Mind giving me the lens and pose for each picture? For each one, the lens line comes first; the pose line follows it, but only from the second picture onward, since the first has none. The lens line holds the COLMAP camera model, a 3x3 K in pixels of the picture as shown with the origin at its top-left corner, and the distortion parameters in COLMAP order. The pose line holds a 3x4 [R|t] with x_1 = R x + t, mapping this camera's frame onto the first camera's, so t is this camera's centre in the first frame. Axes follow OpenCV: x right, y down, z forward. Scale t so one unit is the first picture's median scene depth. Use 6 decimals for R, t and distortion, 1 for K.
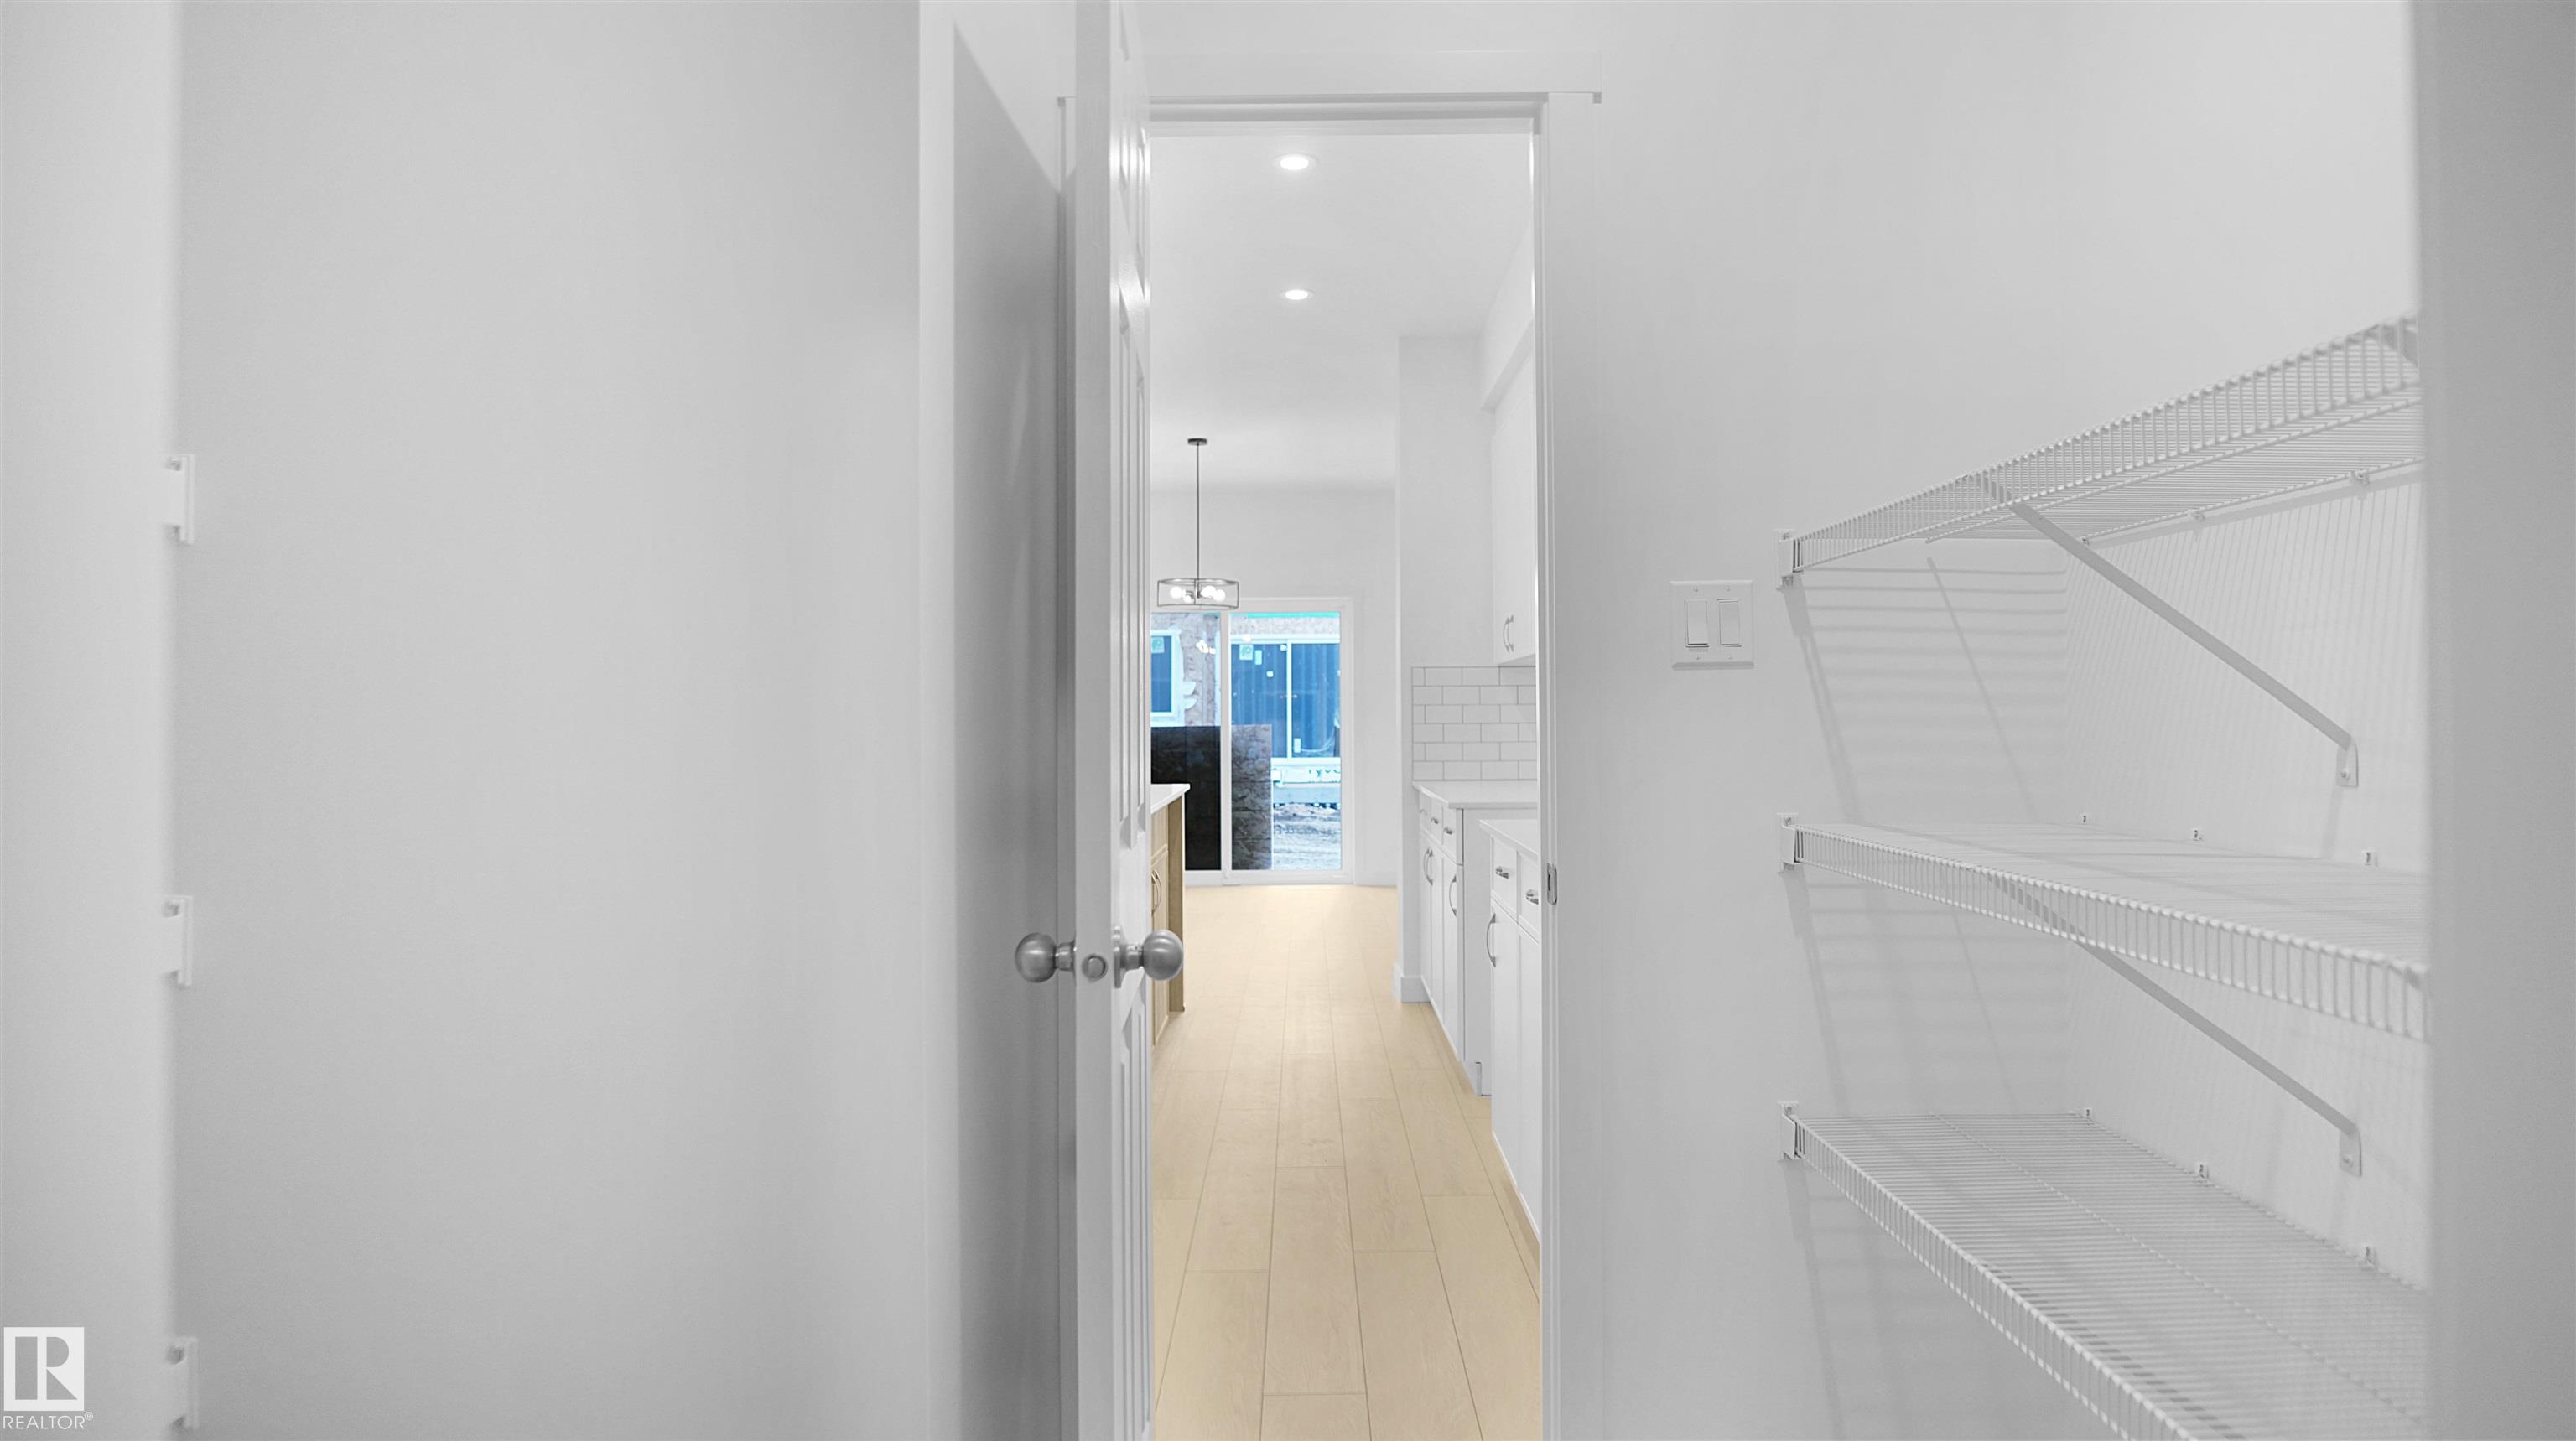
lens RADIAL K [[1390.4, 0, 1291.5], [0, 1390.4, 705.9], [0, 0, 1]] dist [-0.029805, 0.004795]
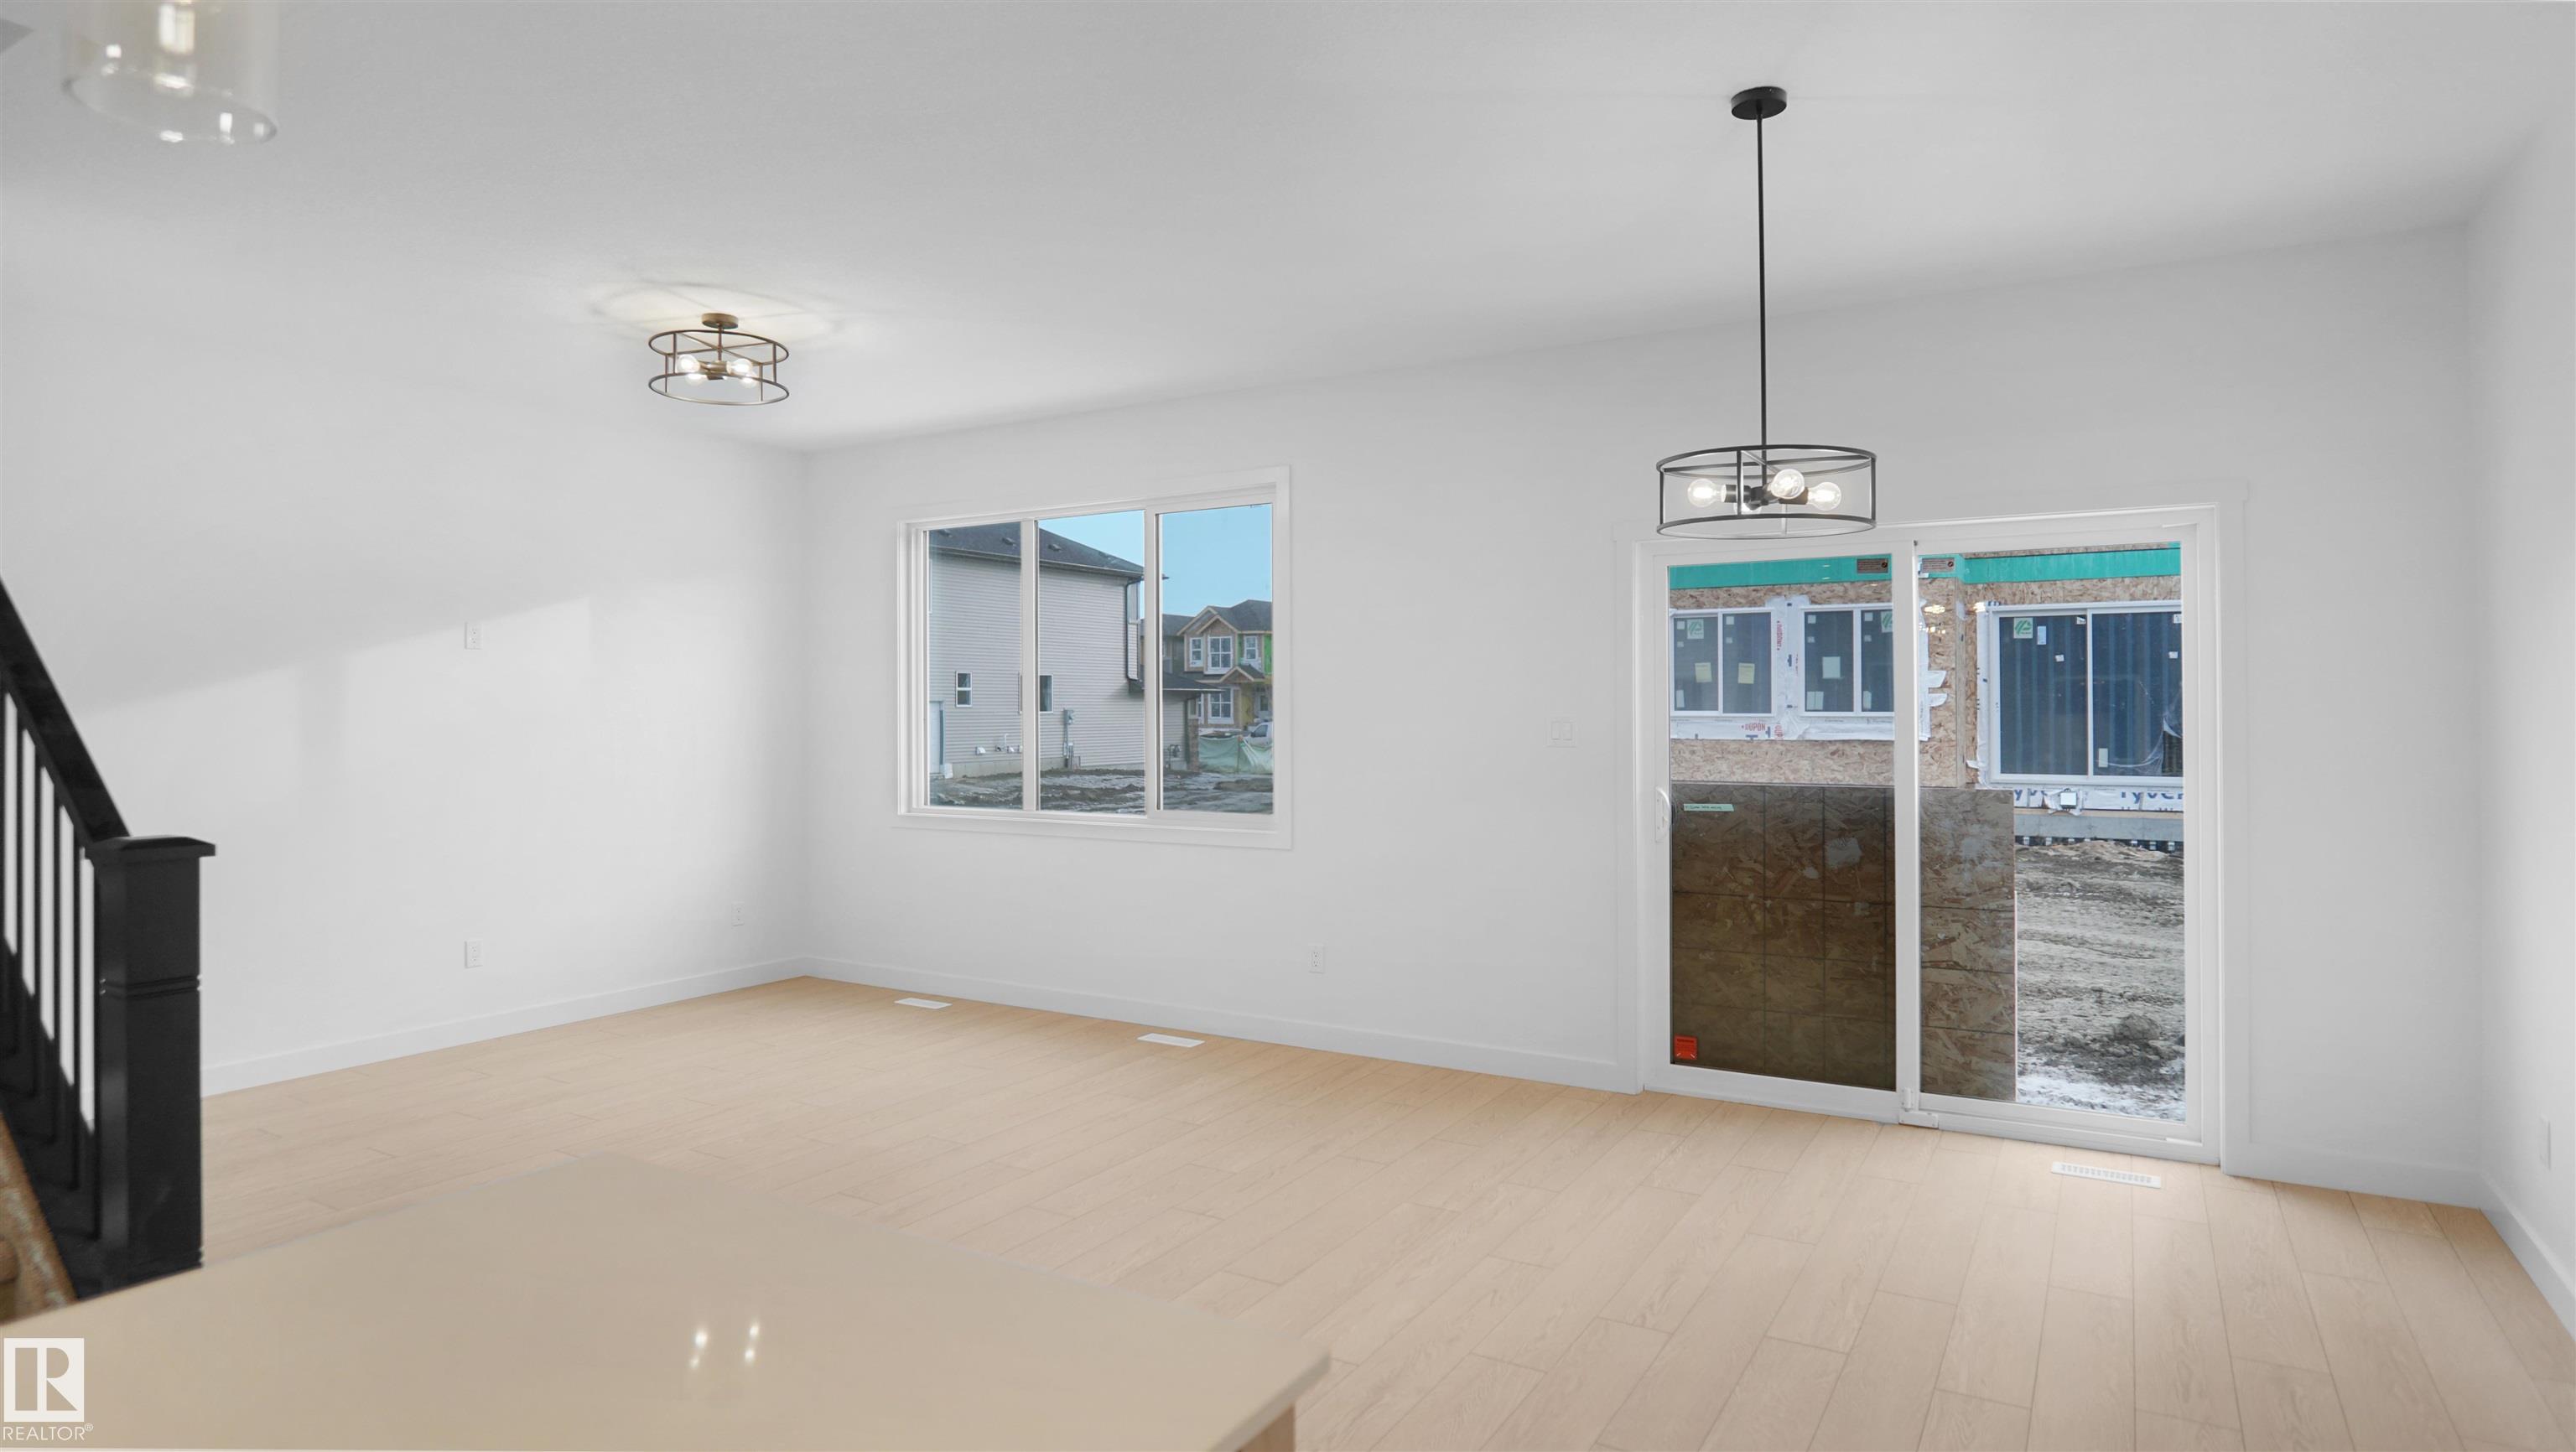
lens RADIAL K [[1393.2, 0, 1317.0], [0, 1393.2, 687.0], [0, 0, 1]] dist [-0.029231, 0.004042]
pose [[0.868823, -0.004356, -0.495104, 0.012423], [0.004065, 0.999990, -0.001665, -0.020870], [0.495106, -0.000566, 0.868832, 0.479767]]
